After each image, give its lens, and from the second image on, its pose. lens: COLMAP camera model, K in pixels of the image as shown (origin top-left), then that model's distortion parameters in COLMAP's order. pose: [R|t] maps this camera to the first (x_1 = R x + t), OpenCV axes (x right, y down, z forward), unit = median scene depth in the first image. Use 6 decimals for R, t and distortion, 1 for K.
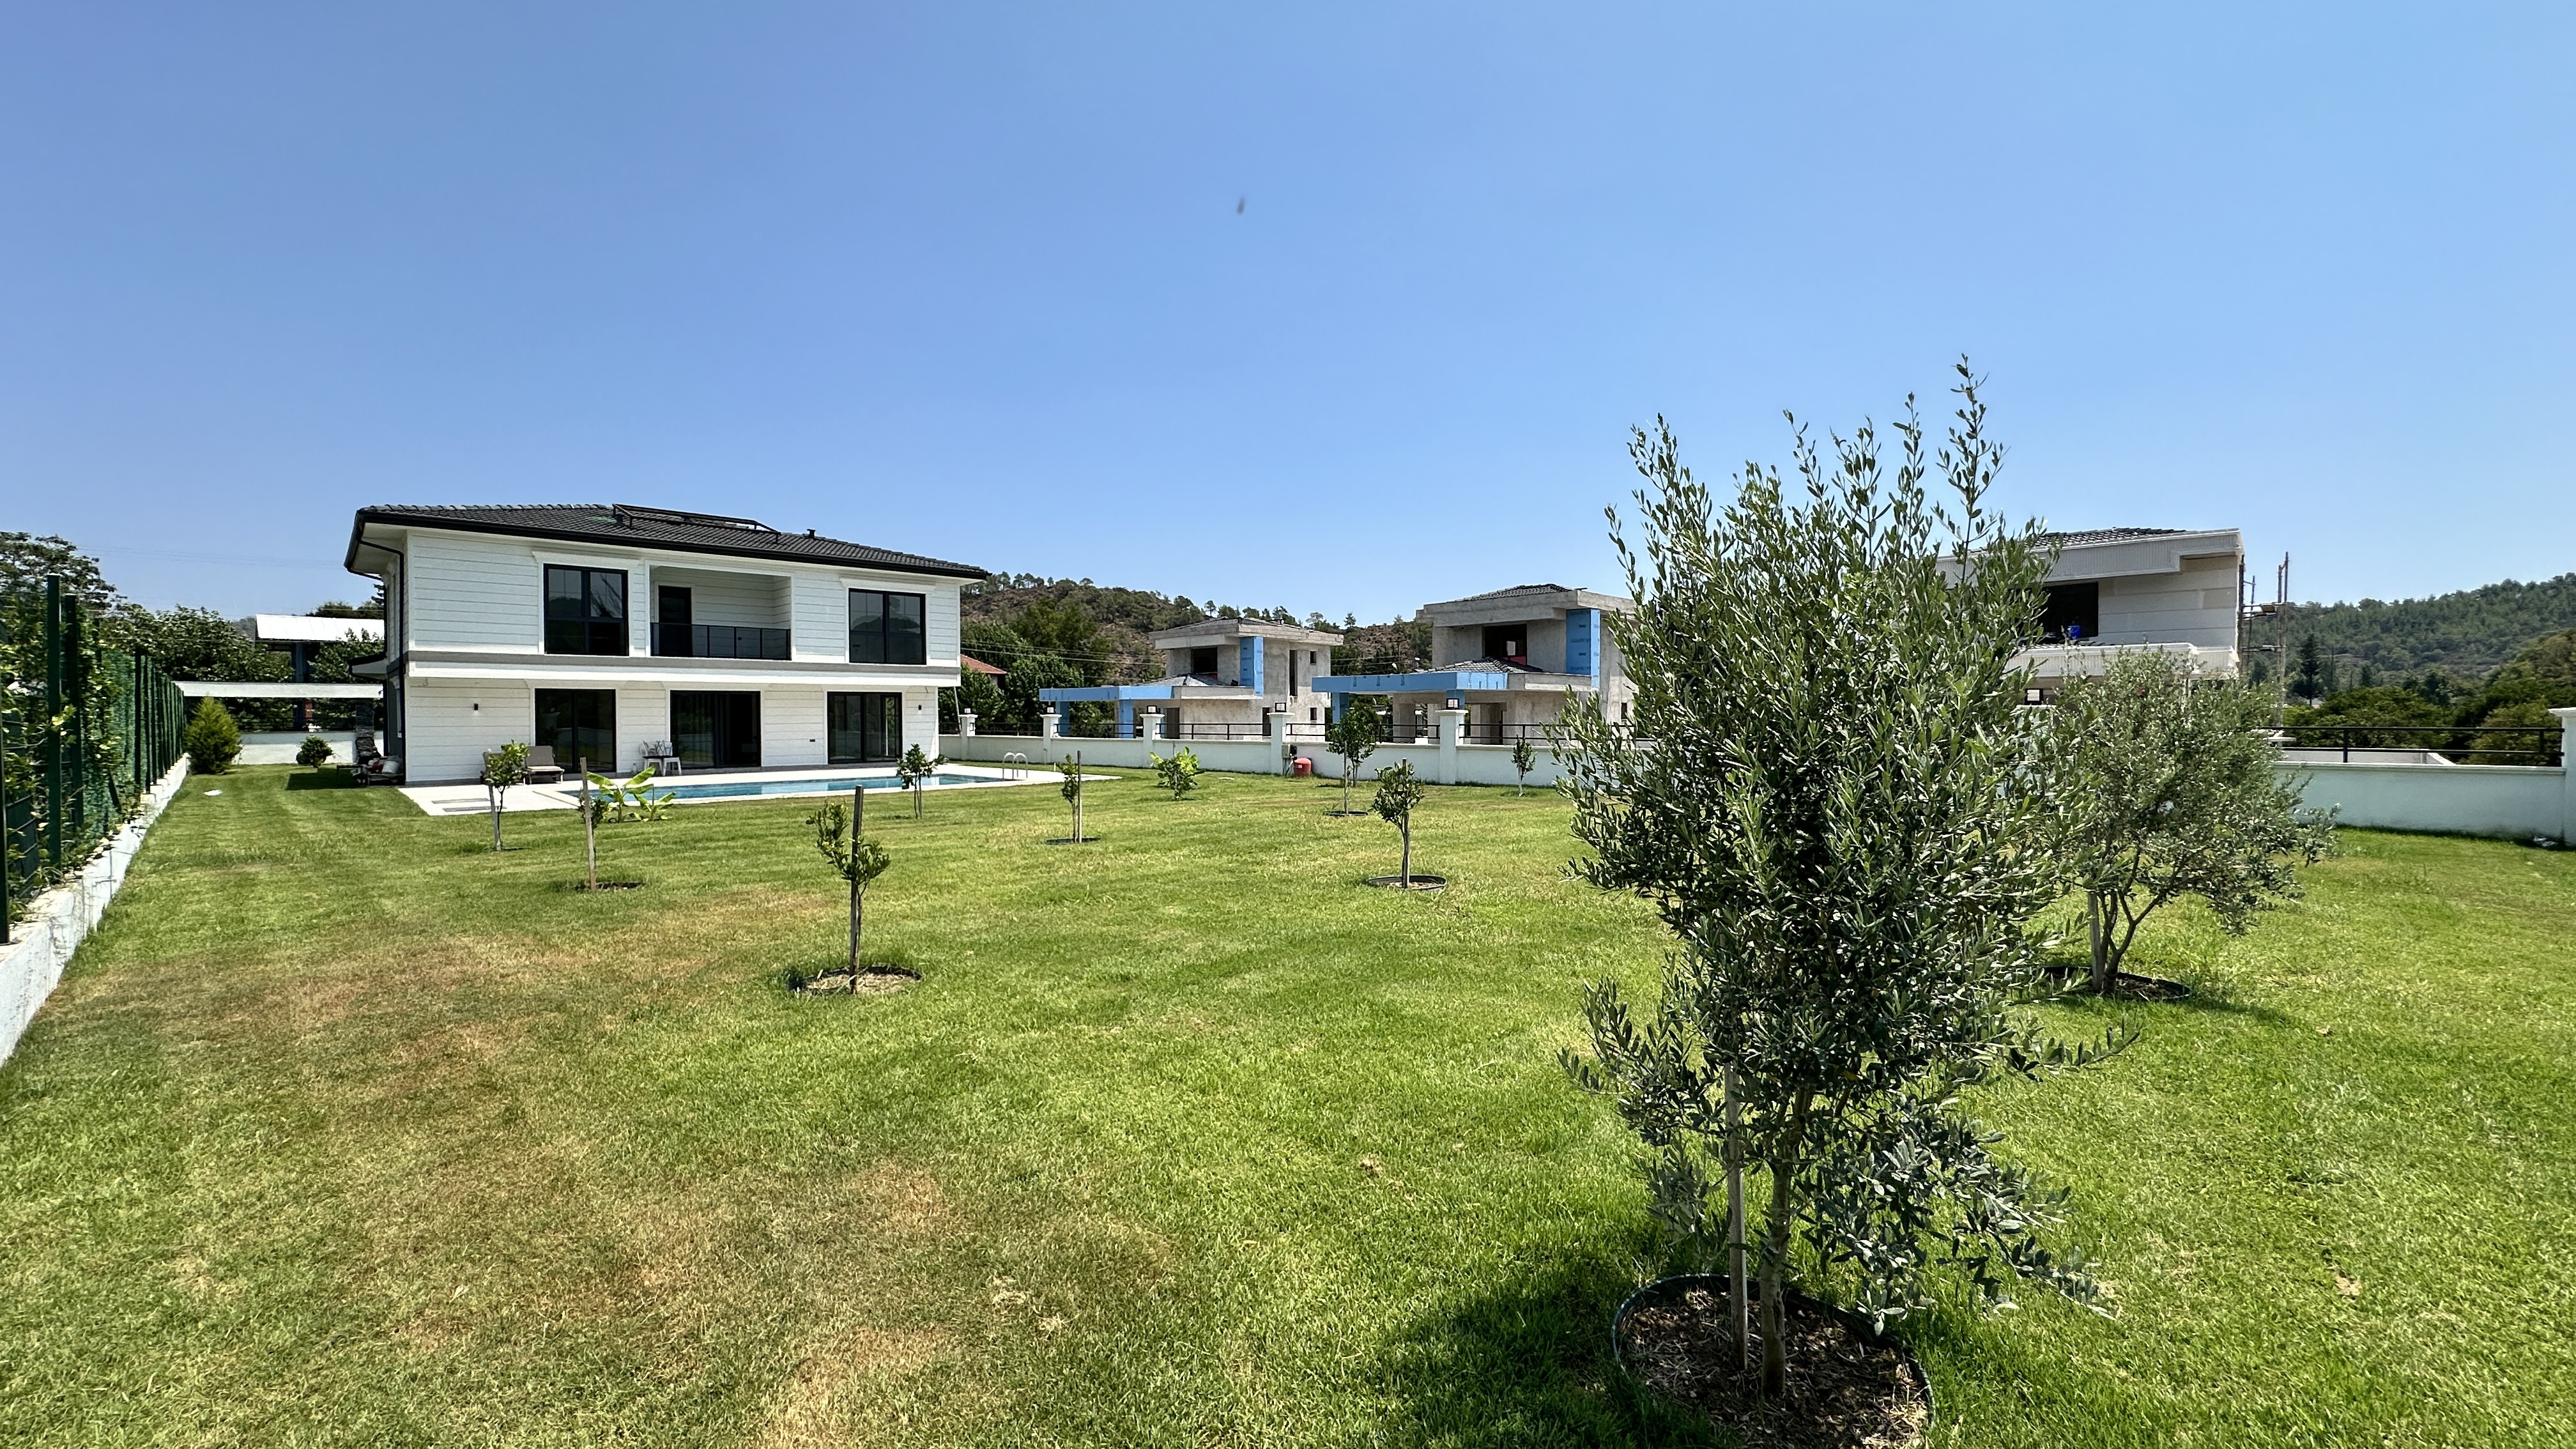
lens RADIAL K [[1010.4, 0, 1288.0], [0, 1010.4, 724.5], [0, 0, 1]] dist [-0.001697, 0.000564]
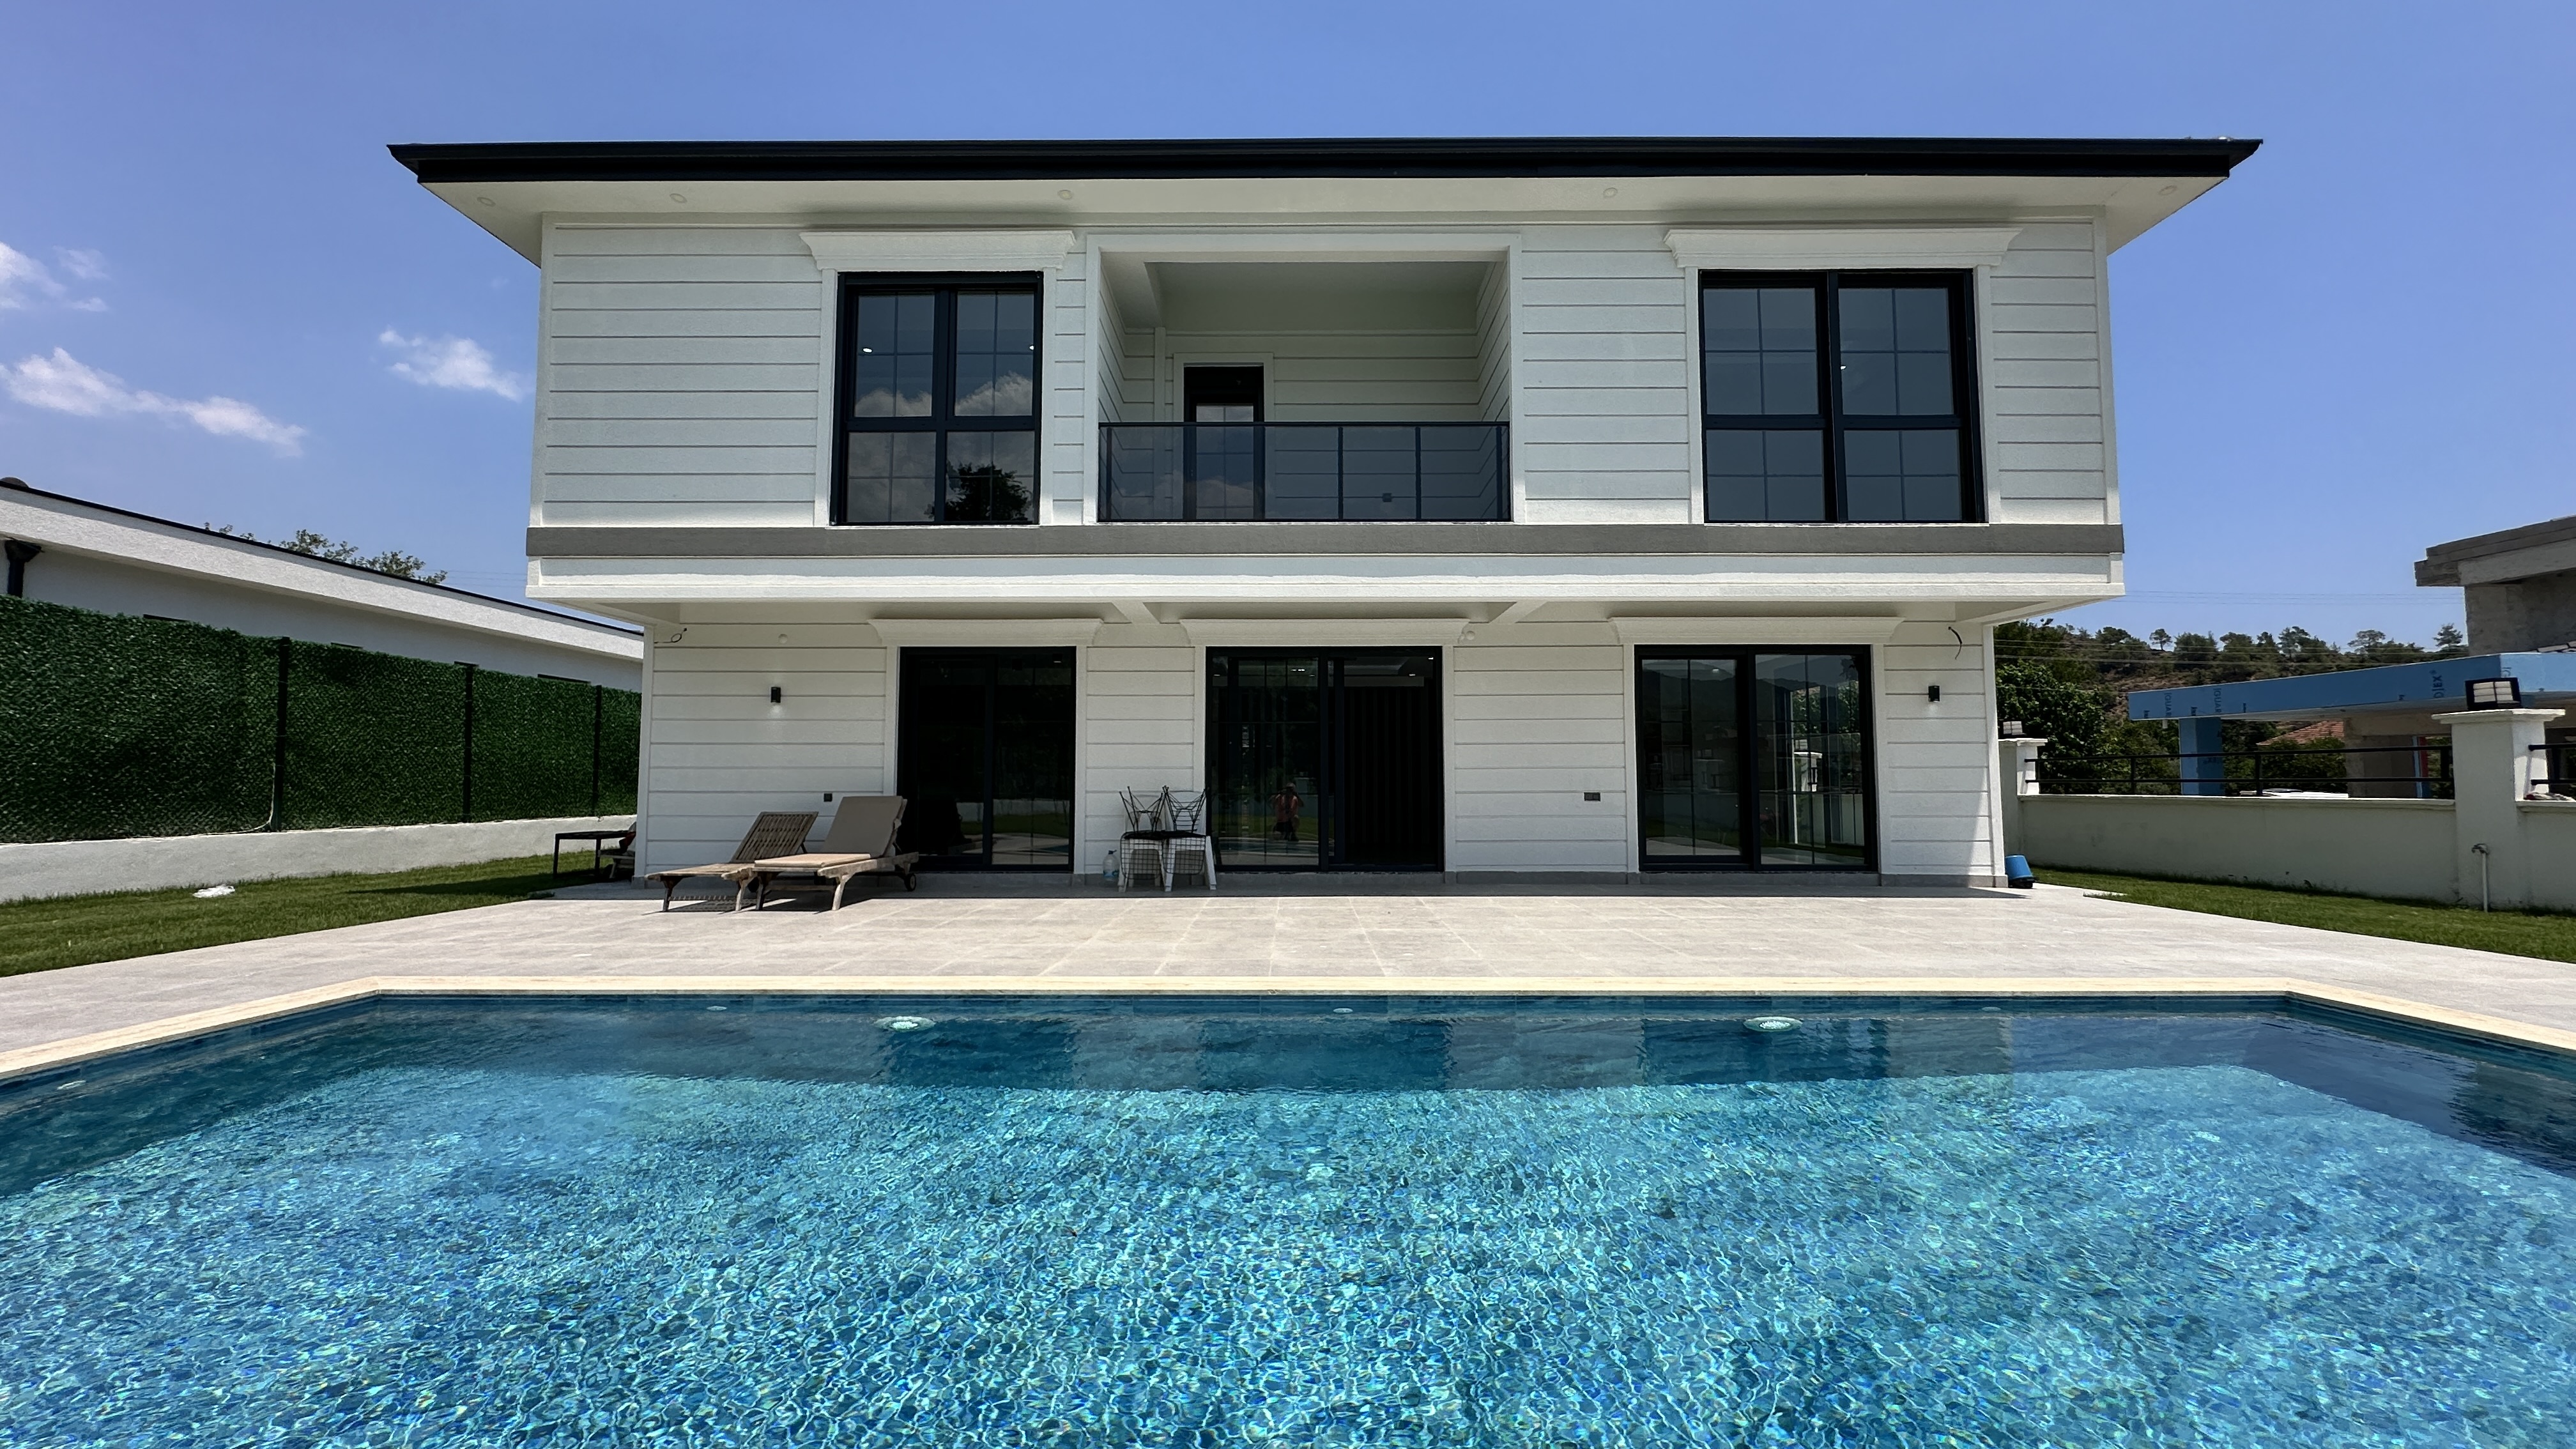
lens RADIAL K [[1010.4, 0, 1288.0], [0, 1010.4, 724.5], [0, 0, 1]] dist [-0.001697, 0.000564]
pose [[0.706814, -0.032843, -0.706636, -0.349692], [-0.012444, 0.998190, -0.058841, 0.013666], [0.707290, 0.050383, 0.705126, 0.788775]]
